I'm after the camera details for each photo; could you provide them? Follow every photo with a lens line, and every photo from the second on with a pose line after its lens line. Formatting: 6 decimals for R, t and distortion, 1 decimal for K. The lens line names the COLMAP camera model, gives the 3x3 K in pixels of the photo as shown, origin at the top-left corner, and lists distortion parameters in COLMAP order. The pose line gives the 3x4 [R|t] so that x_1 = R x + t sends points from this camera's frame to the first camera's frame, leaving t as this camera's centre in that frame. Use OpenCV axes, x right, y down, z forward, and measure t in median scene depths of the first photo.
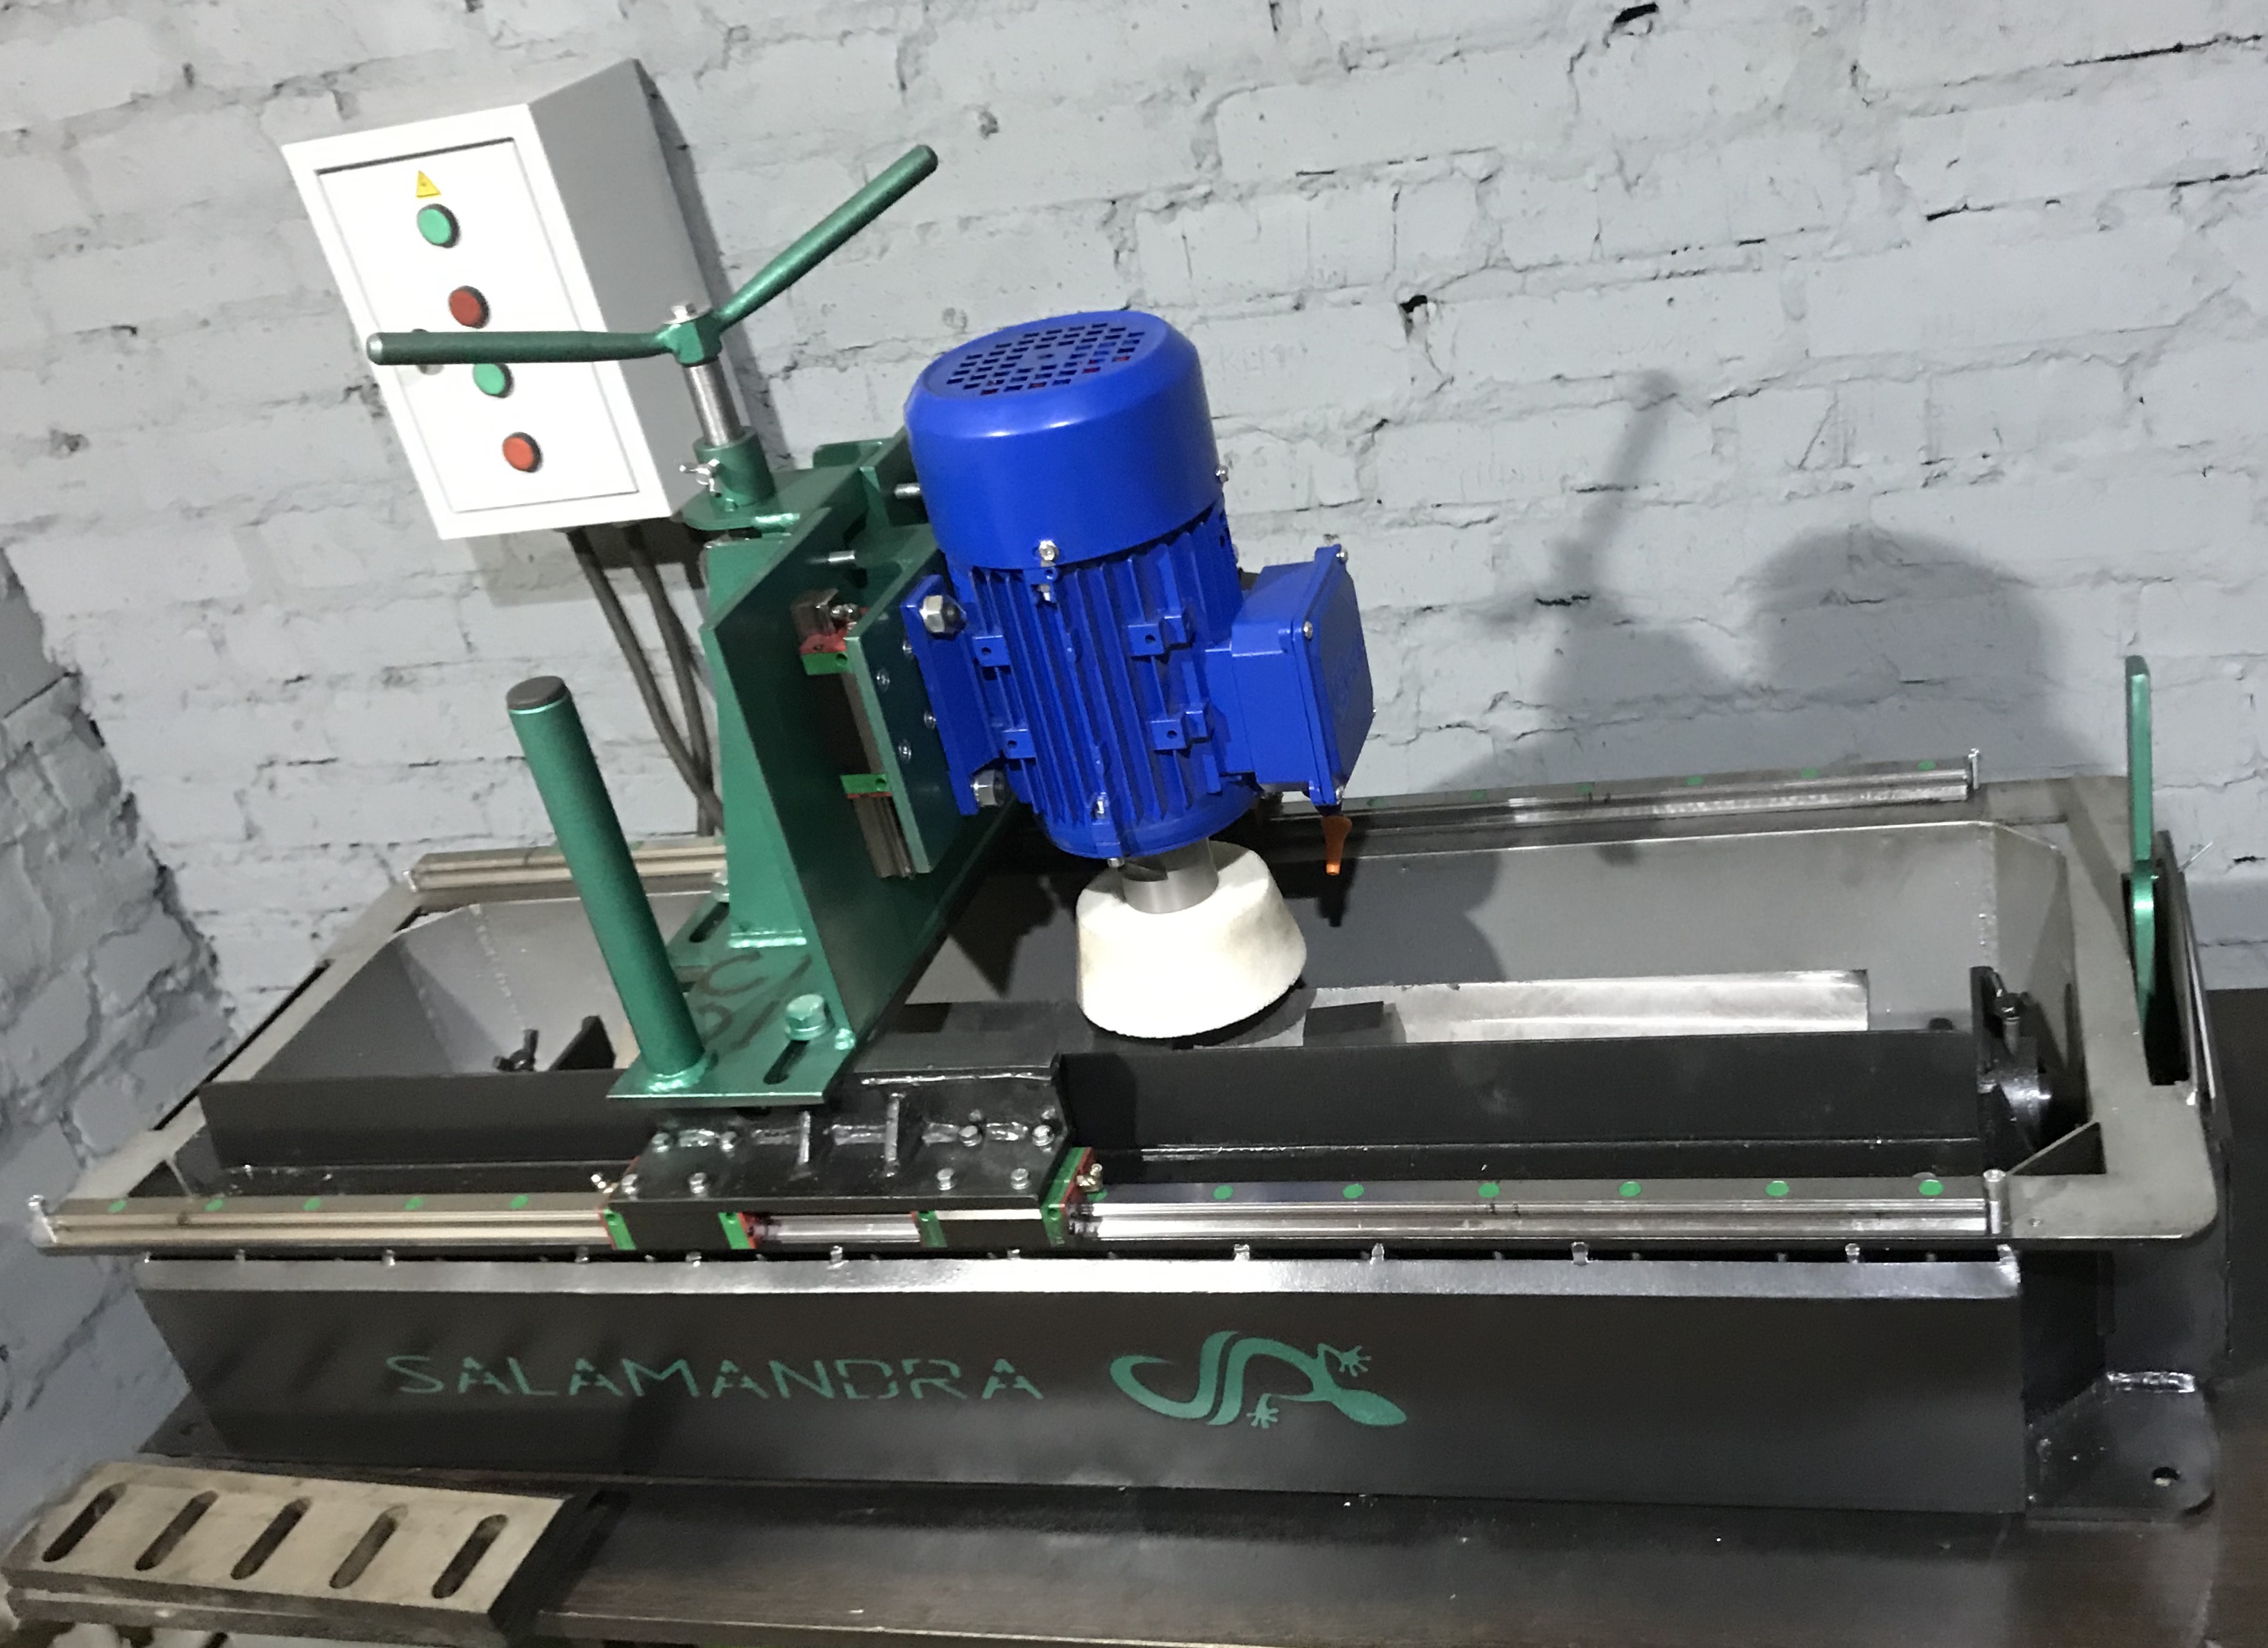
lens RADIAL K [[2326.2, 0, 1267.8], [0, 2326.2, 971.6], [0, 0, 1]] dist [0.010461, -0.002899]
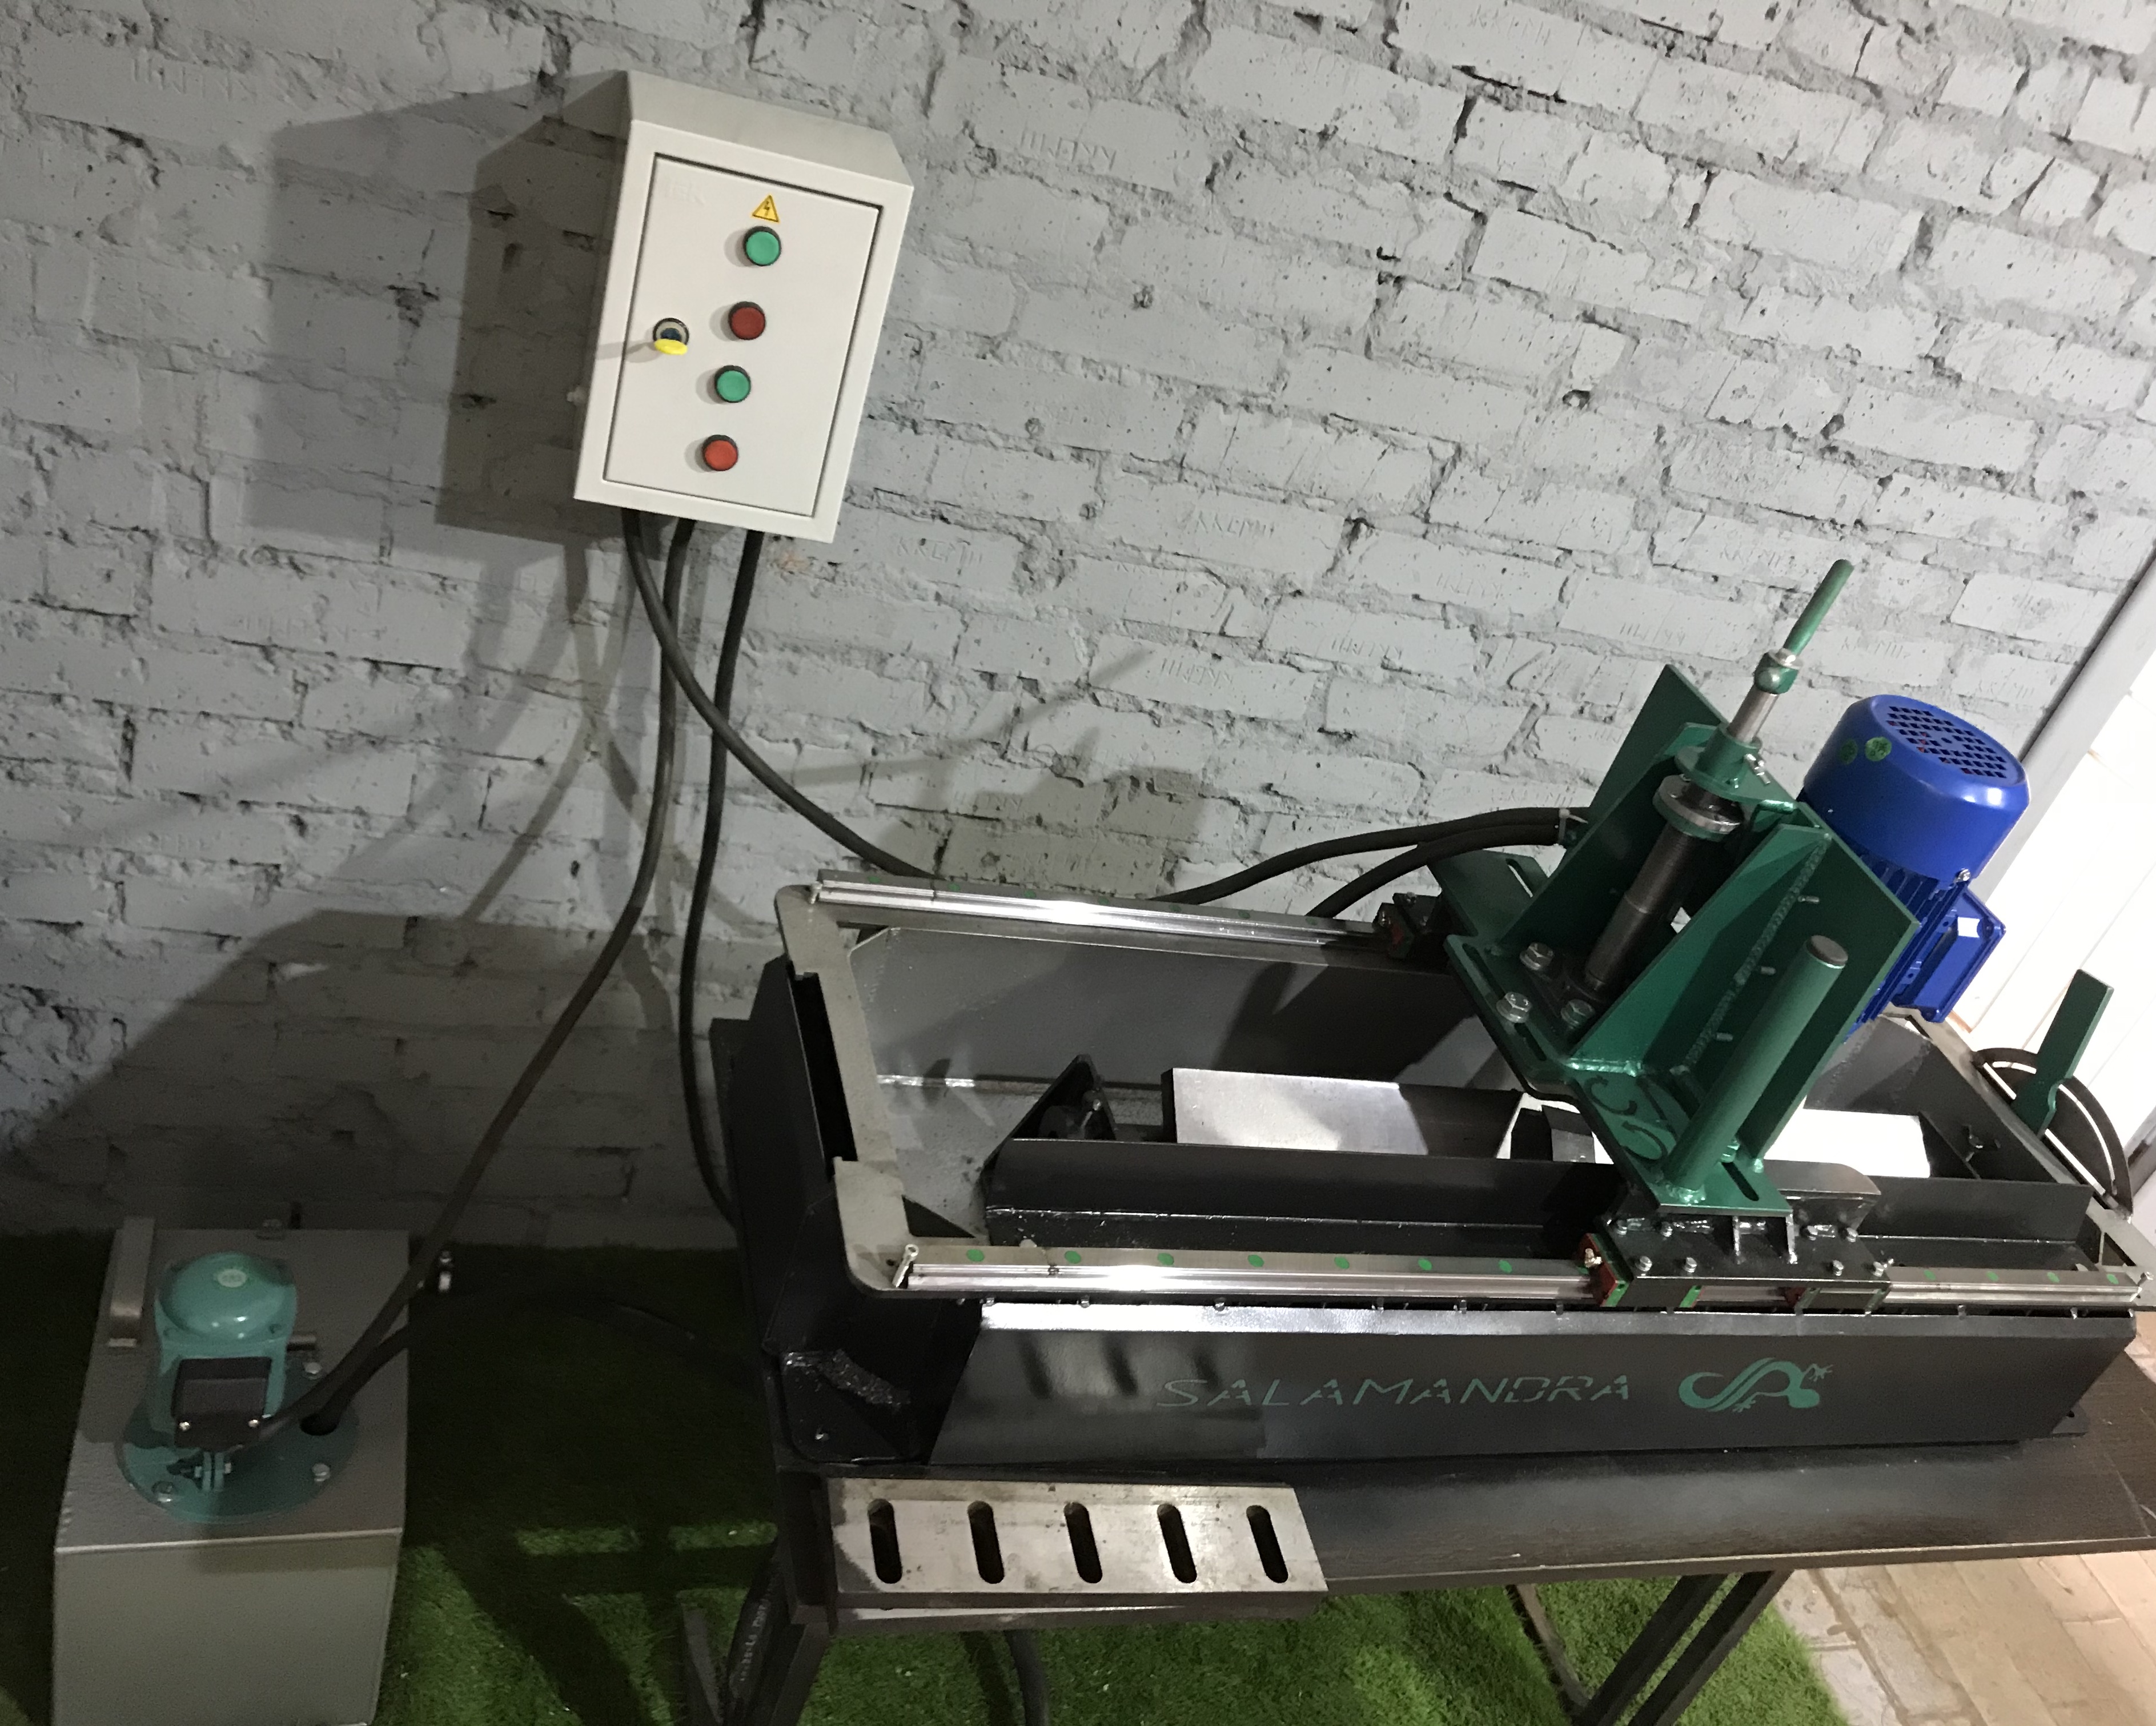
lens RADIAL K [[1897.3, 0, 1100.2], [0, 1897.3, 869.0], [0, 0, 1]] dist [0.037366, -0.045189]
pose [[0.761268, 0.108372, 0.639317, -0.819410], [-0.146989, 0.989111, 0.007362, -0.075519], [-0.631558, -0.099577, 0.768908, 0.227277]]
